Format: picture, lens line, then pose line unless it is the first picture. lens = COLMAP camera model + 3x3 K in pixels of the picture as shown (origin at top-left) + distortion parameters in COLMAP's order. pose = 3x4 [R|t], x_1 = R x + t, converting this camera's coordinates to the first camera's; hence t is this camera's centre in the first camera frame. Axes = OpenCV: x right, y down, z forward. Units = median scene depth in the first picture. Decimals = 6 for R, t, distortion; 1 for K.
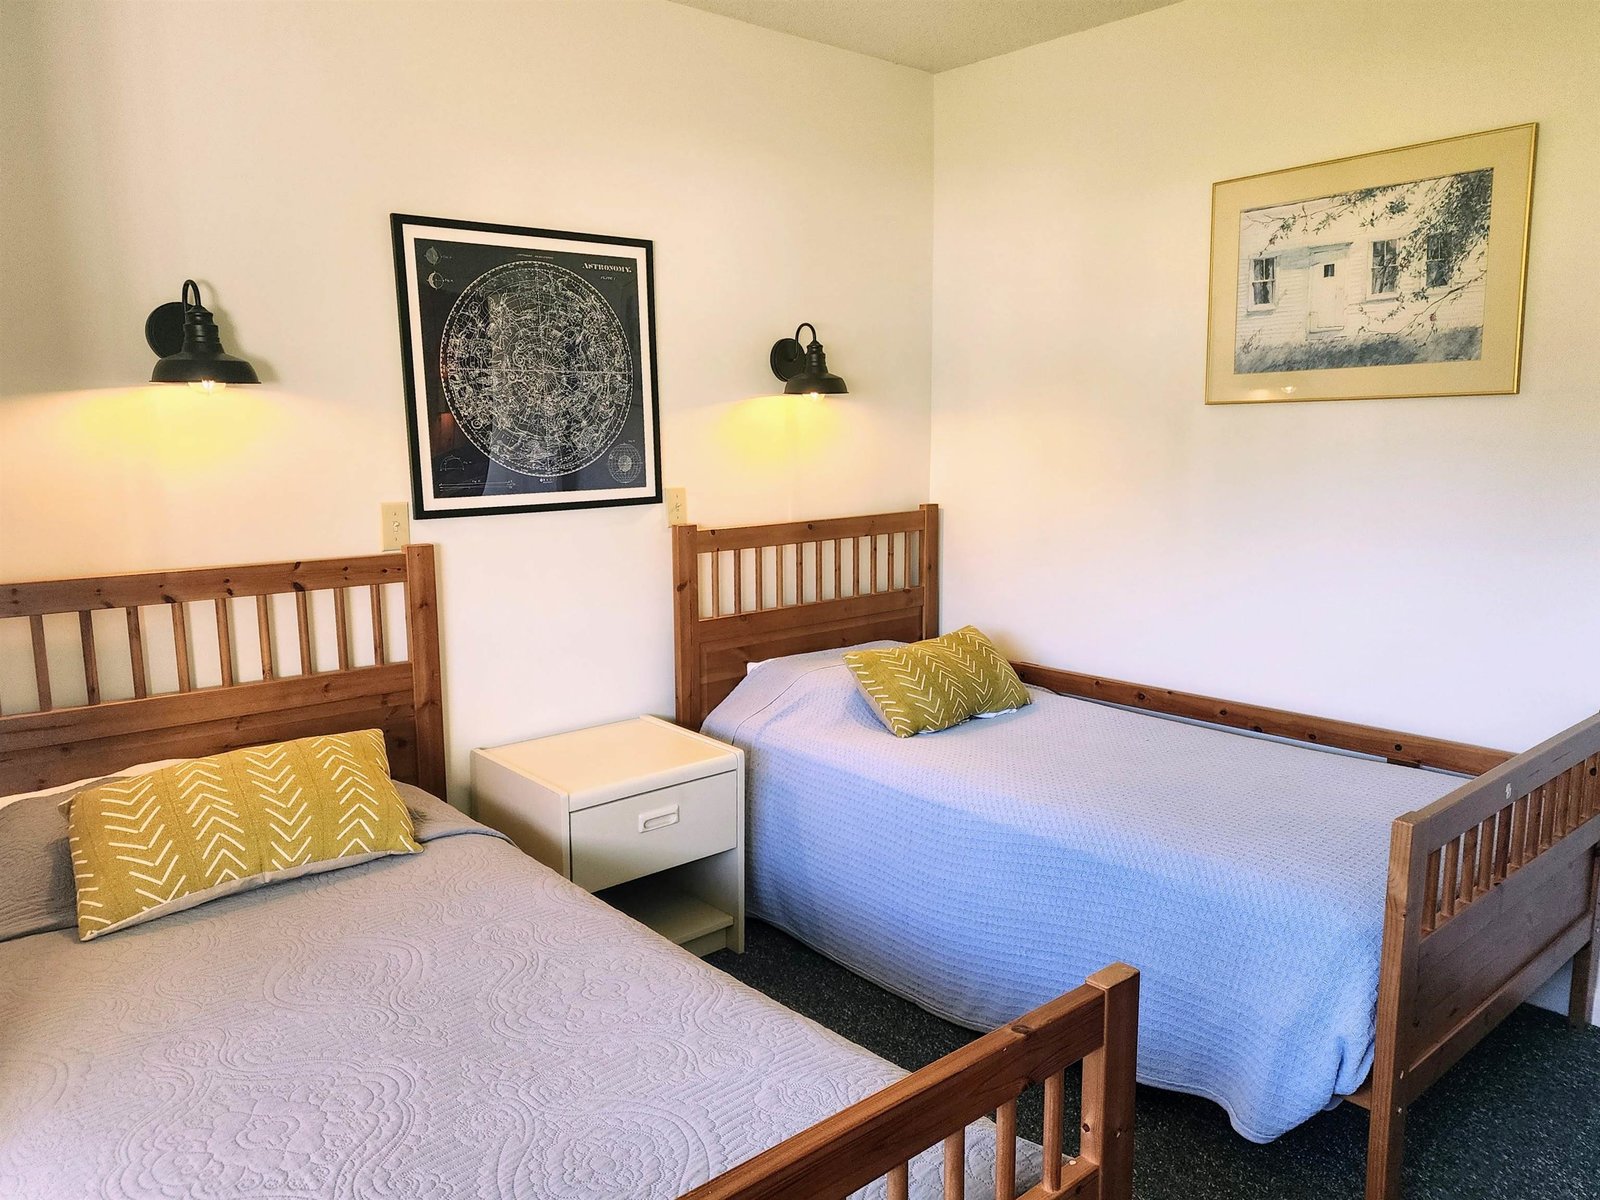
lens RADIAL K [[1053.2, 0, 762.6], [0, 1053.2, 600.7], [0, 0, 1]] dist [0.089869, -0.085904]
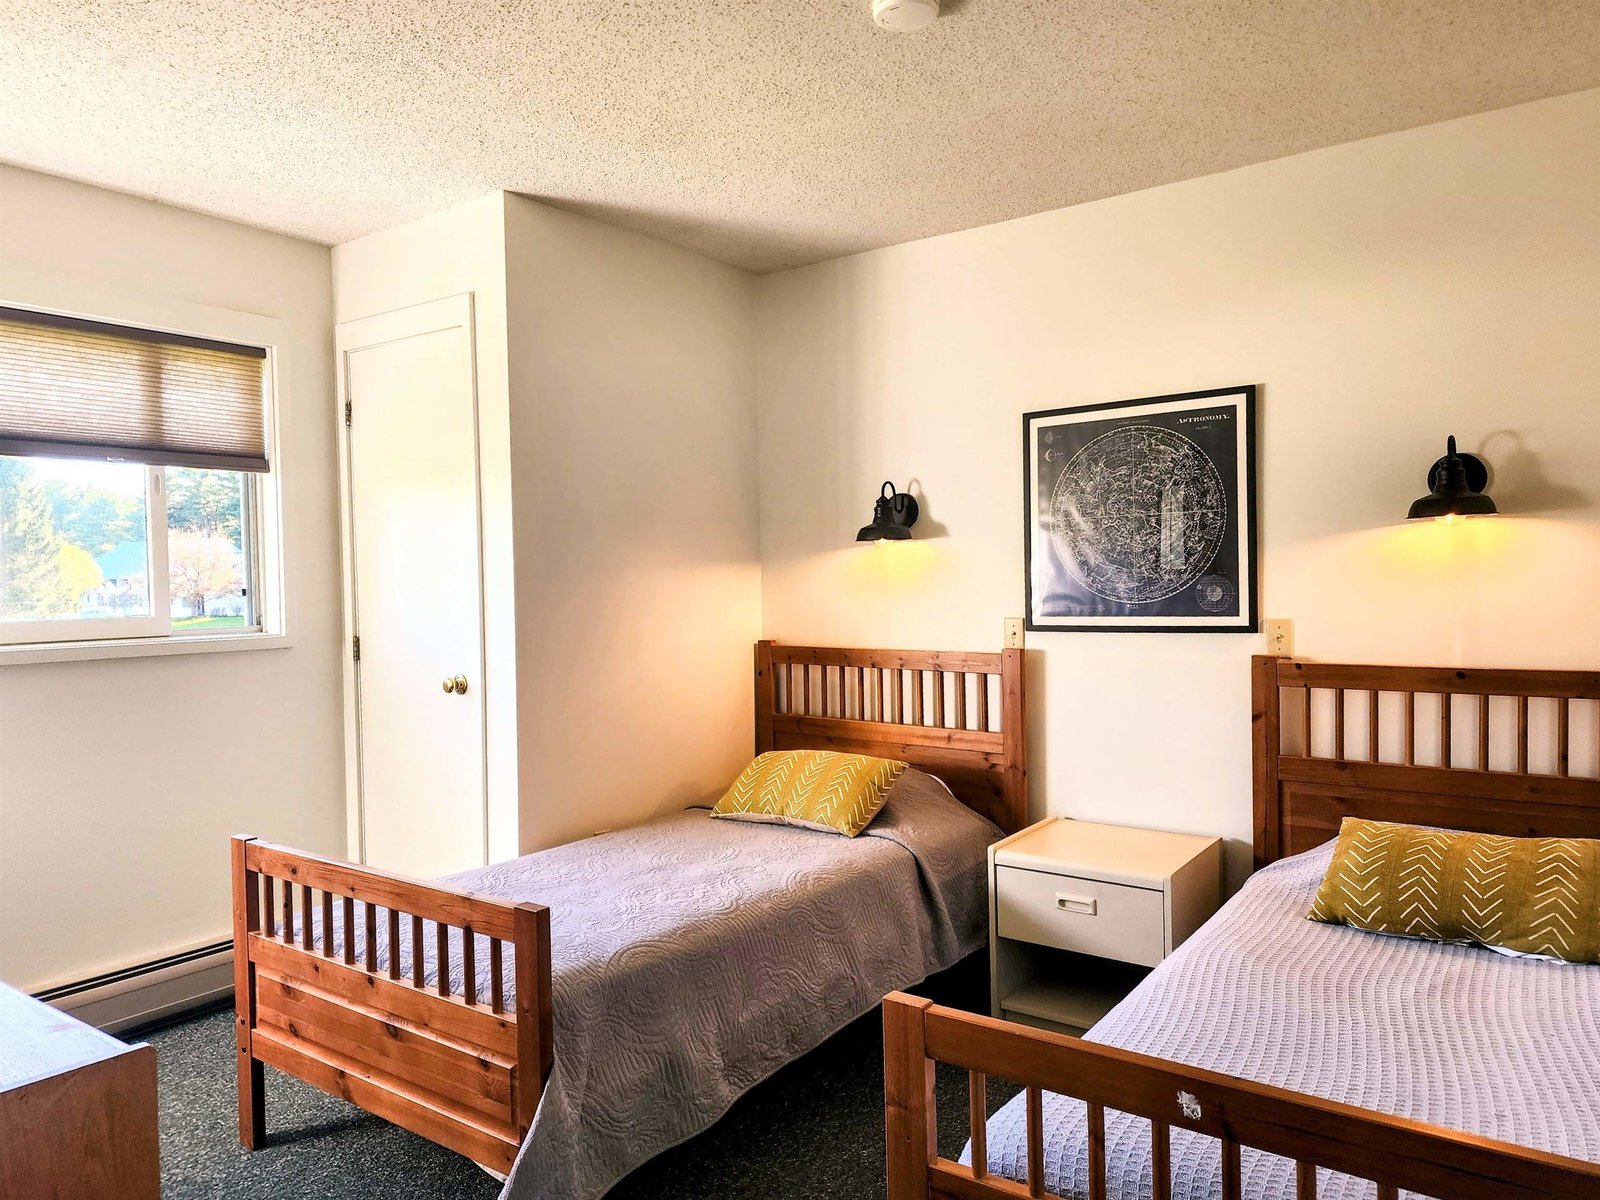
lens RADIAL K [[1097.1, 0, 800.0], [0, 1097.1, 600.0], [0, 0, 1]] dist [0.096766, -0.075905]
pose [[0.285408, 0.053101, -0.956934, 0.852663], [-0.119973, 0.992590, 0.019297, -0.098301], [0.950867, 0.109299, 0.289664, 0.288119]]
